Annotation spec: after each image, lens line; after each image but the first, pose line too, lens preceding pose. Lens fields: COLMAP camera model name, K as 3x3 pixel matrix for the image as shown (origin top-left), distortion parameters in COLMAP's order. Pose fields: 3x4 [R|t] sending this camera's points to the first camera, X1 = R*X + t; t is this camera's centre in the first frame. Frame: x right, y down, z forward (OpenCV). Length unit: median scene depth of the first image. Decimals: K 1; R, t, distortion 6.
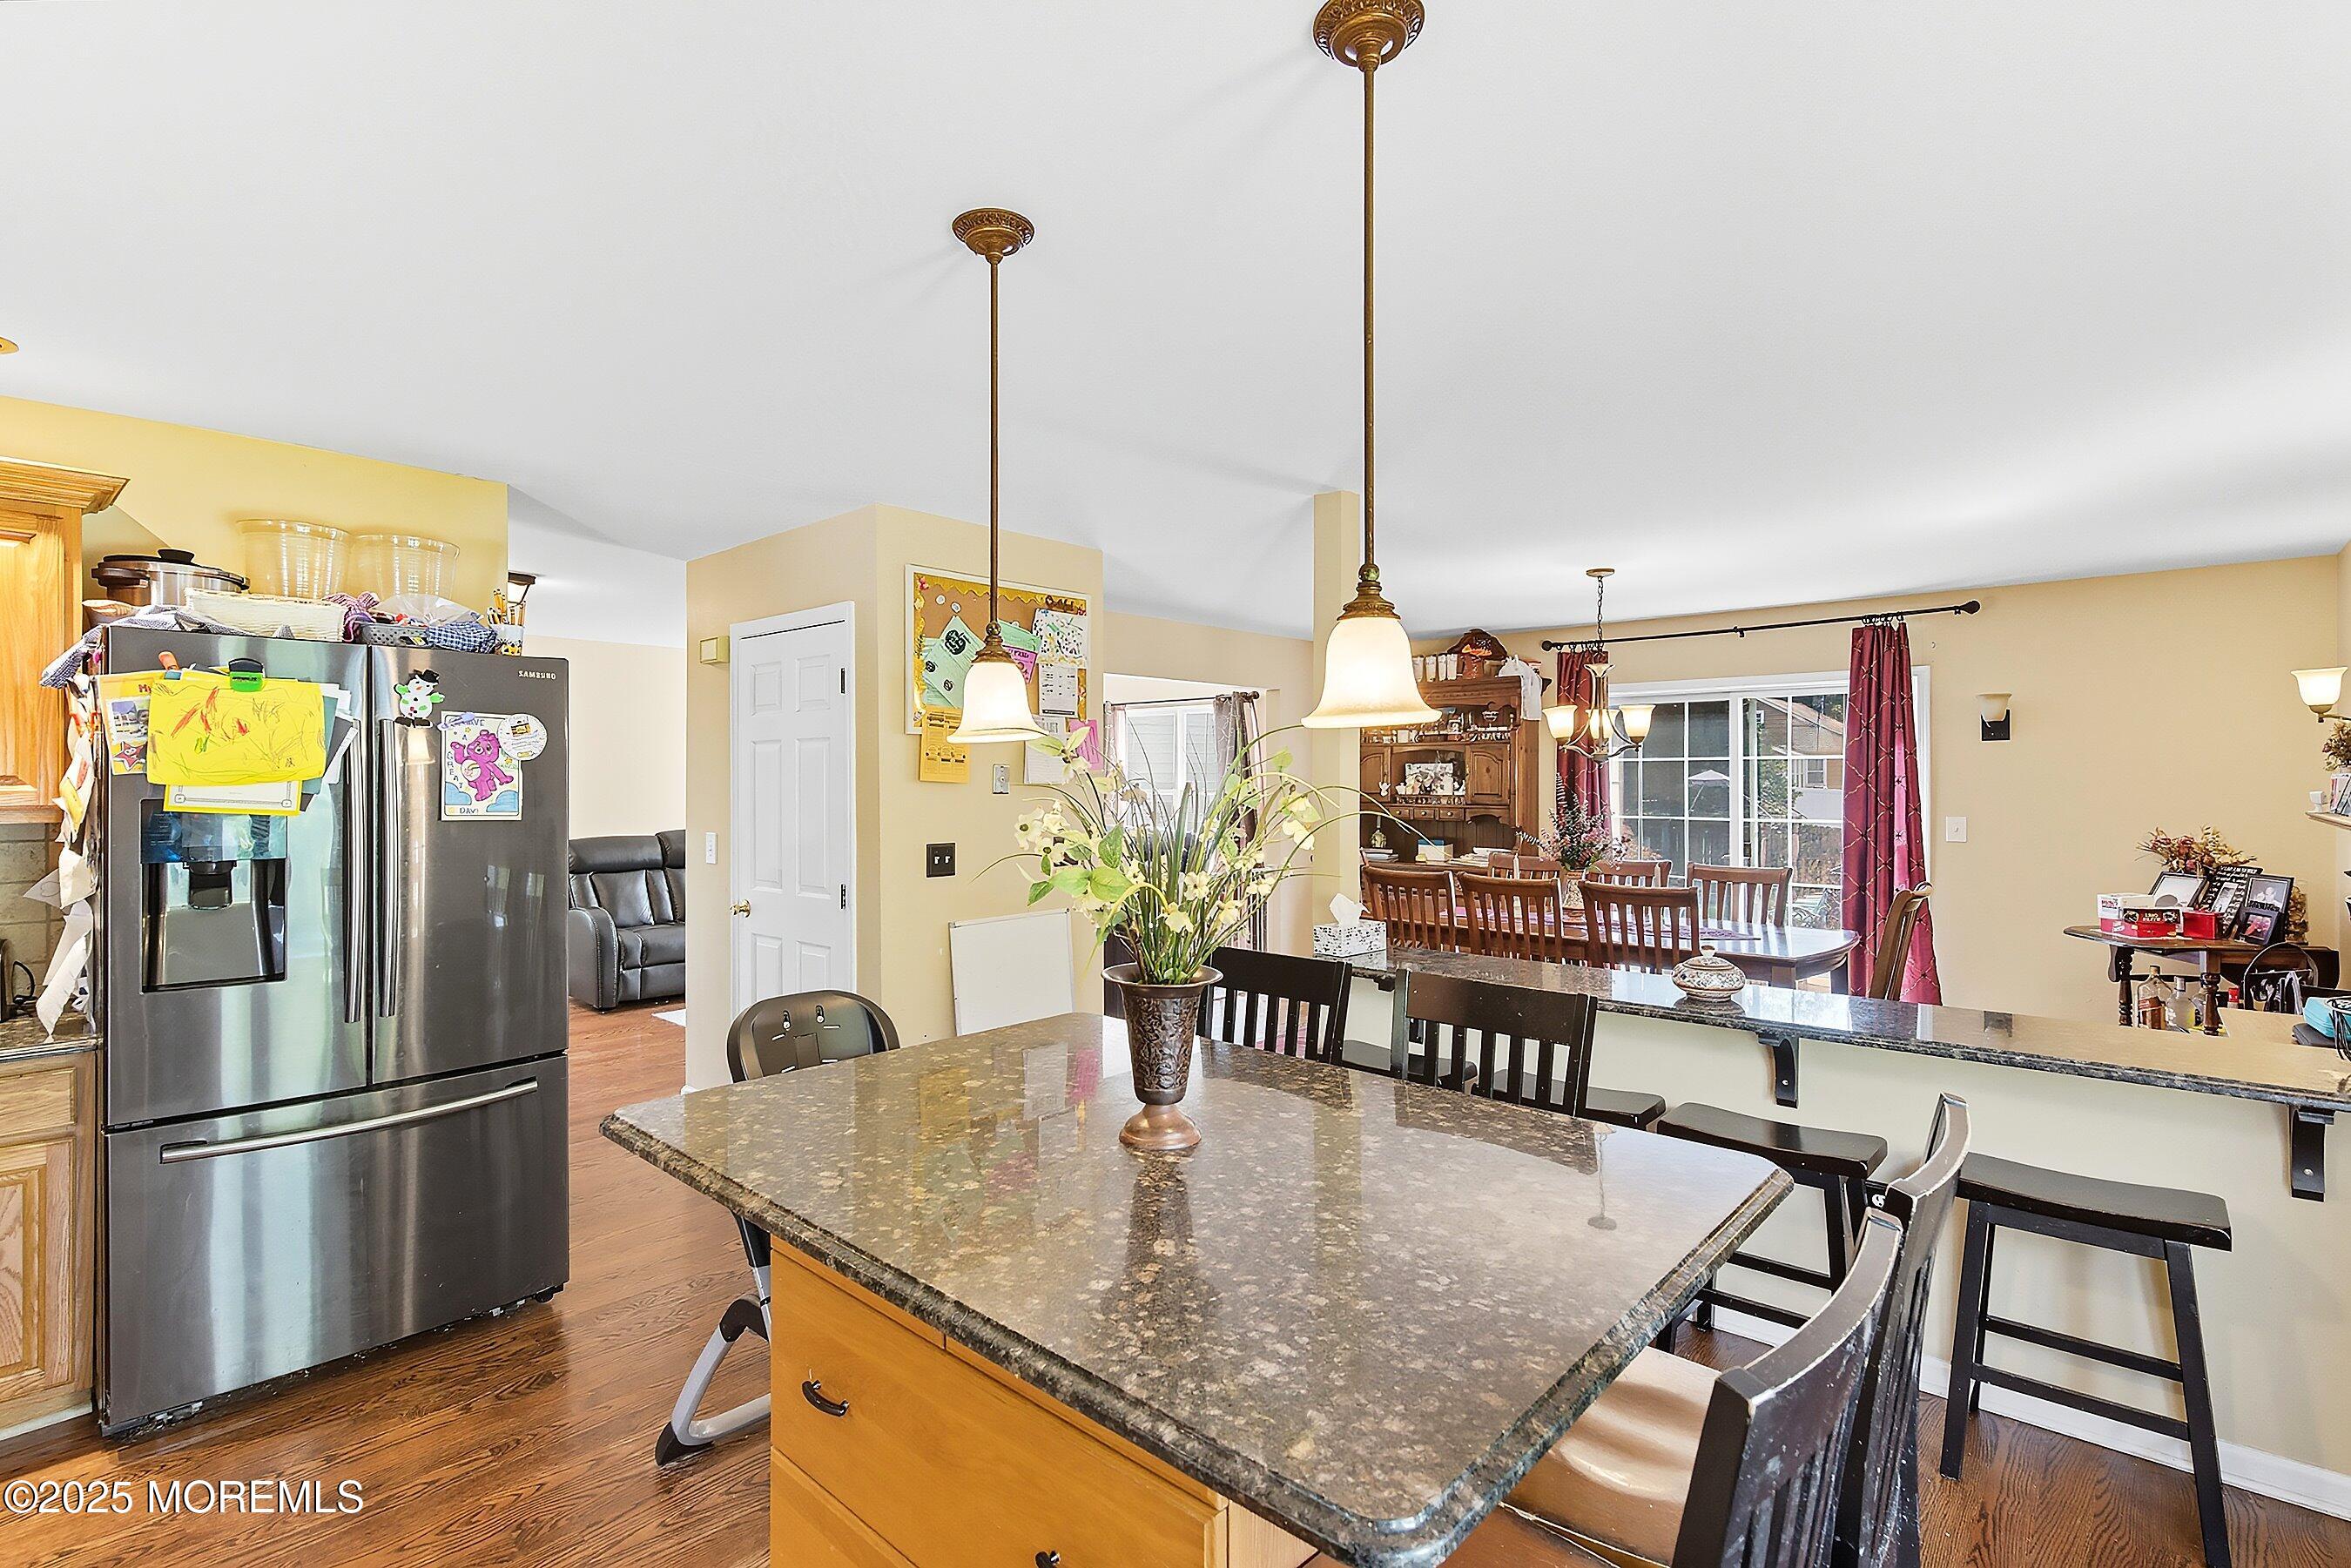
lens RADIAL K [[1077.9, 0, 1175.3], [0, 1077.9, 779.7], [0, 0, 1]] dist [0.014480, -0.000312]
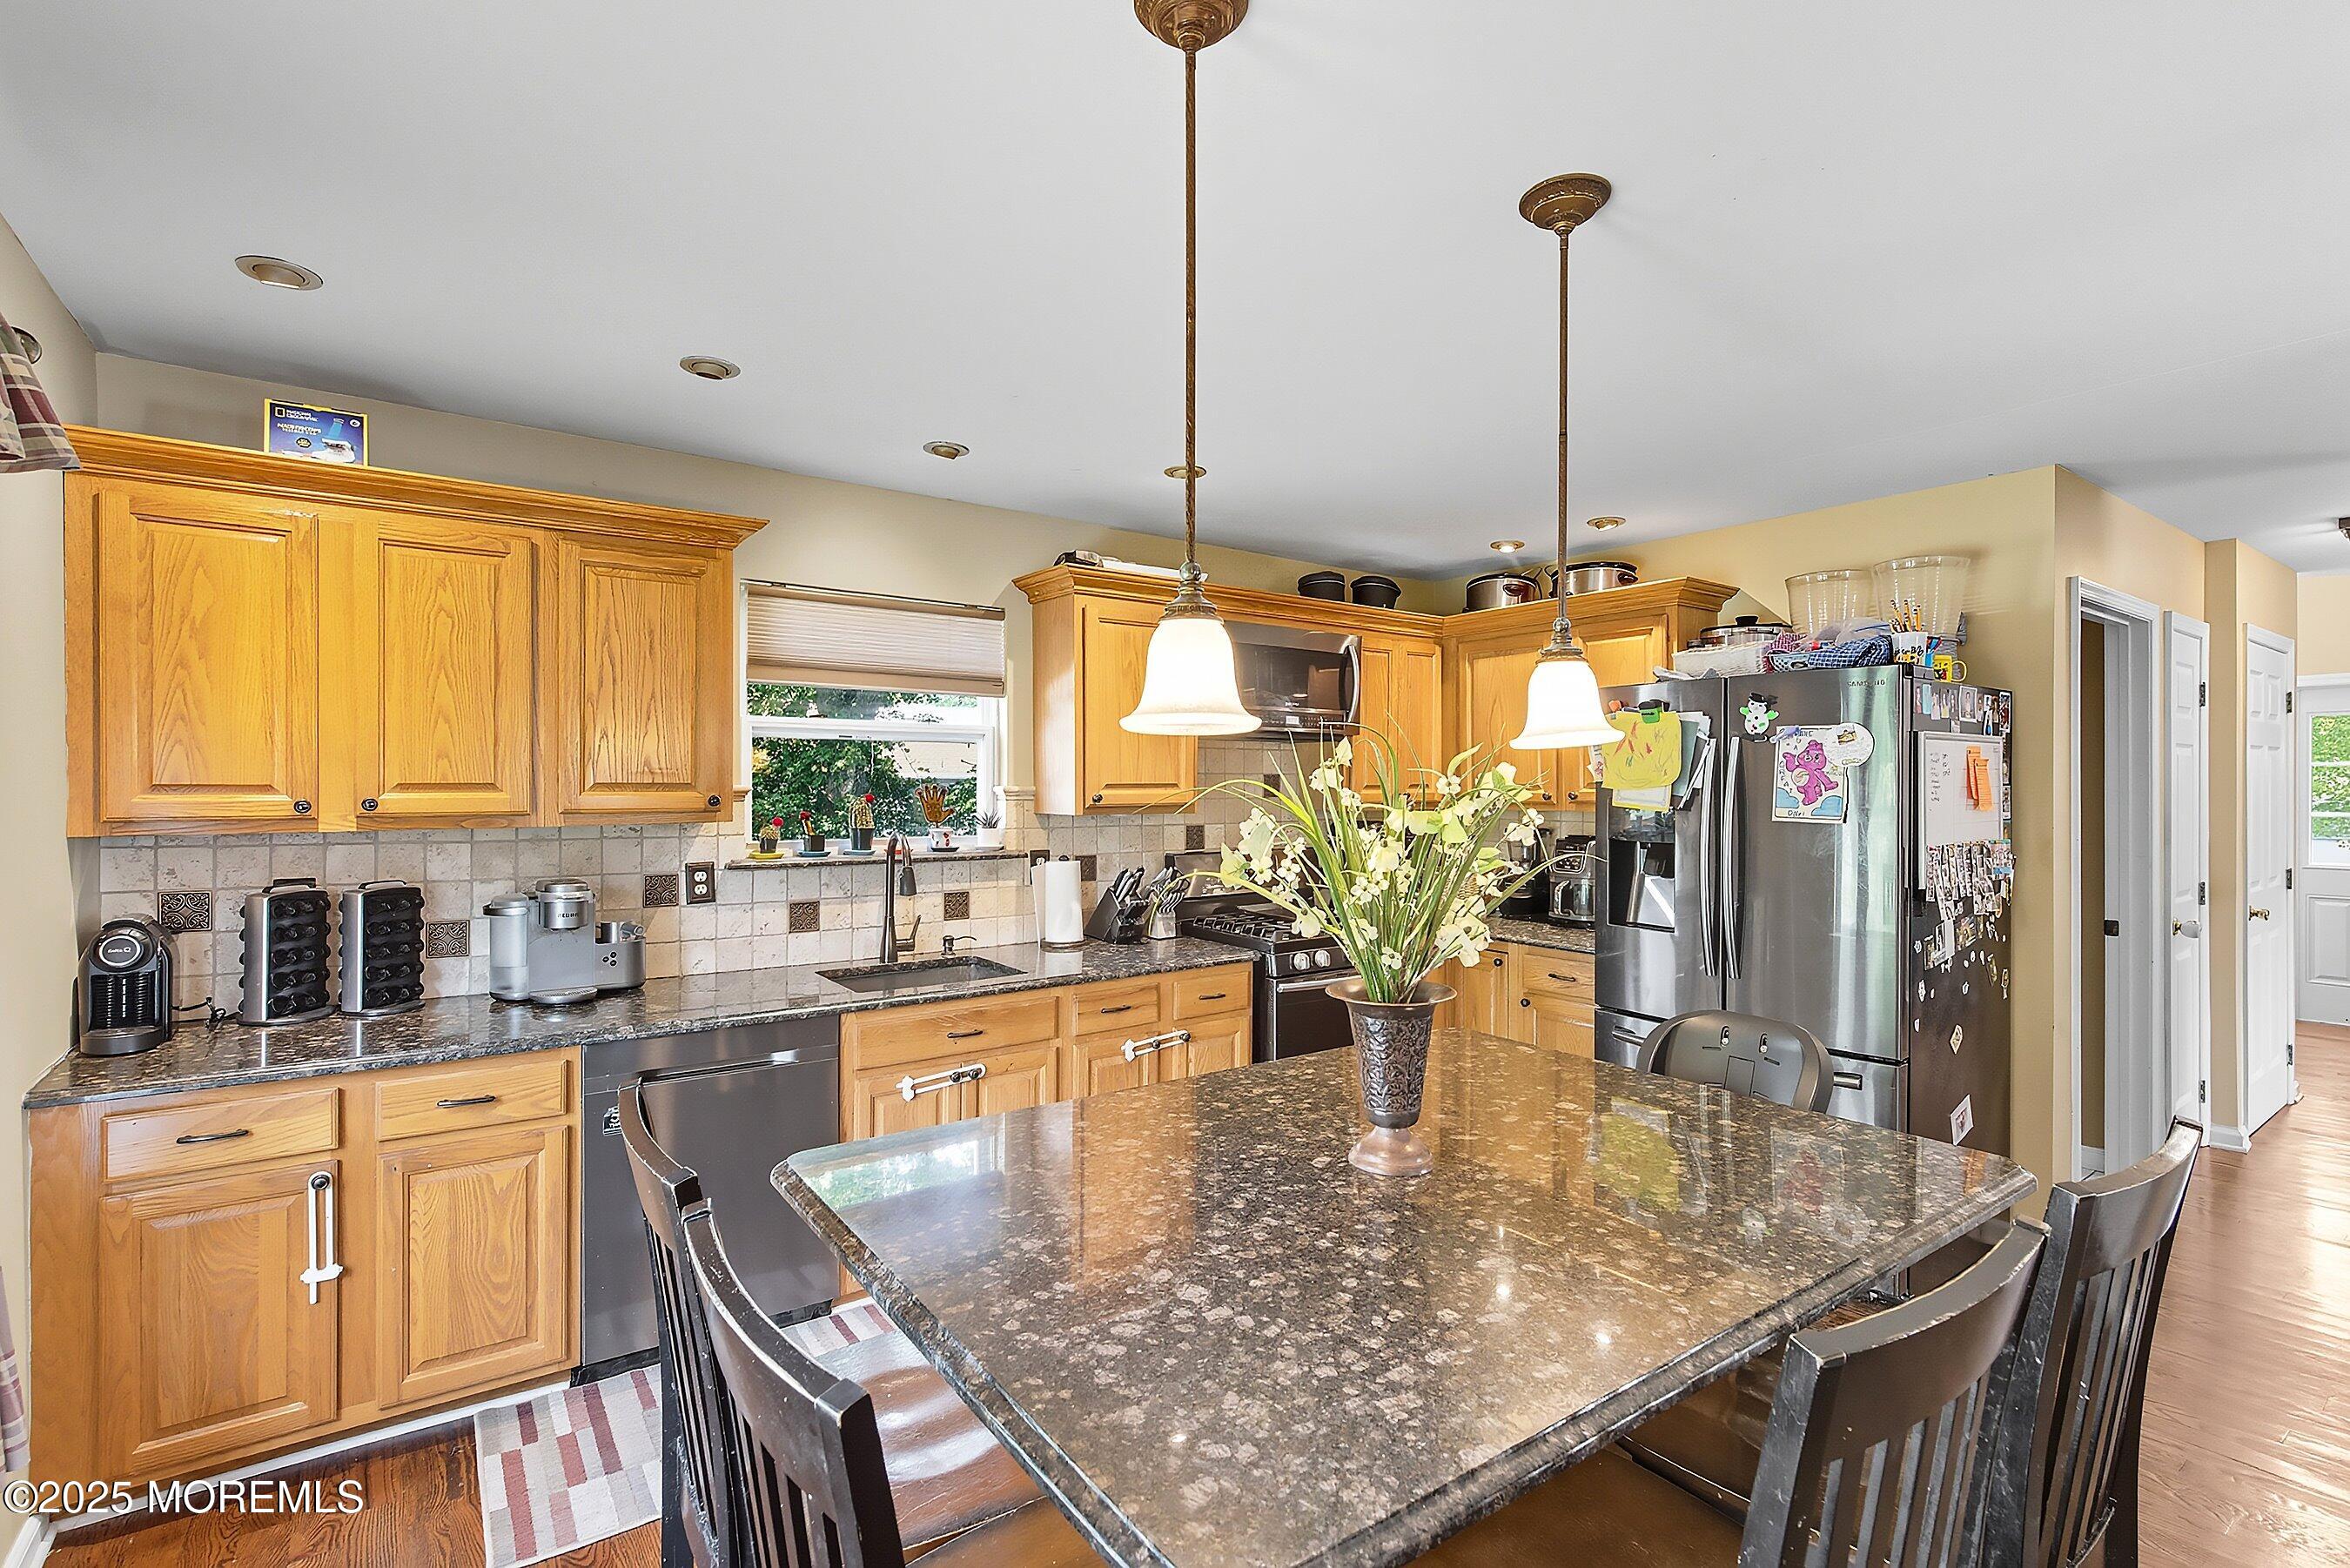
lens RADIAL K [[1077.4, 0, 1163.3], [0, 1077.4, 787.8], [0, 0, 1]] dist [0.014480, -0.000312]
pose [[-0.217102, 0.000861, -0.976149, 0.665007], [-0.003592, 0.999992, 0.001681, 0.002842], [0.976142, 0.003871, -0.217097, 0.706040]]
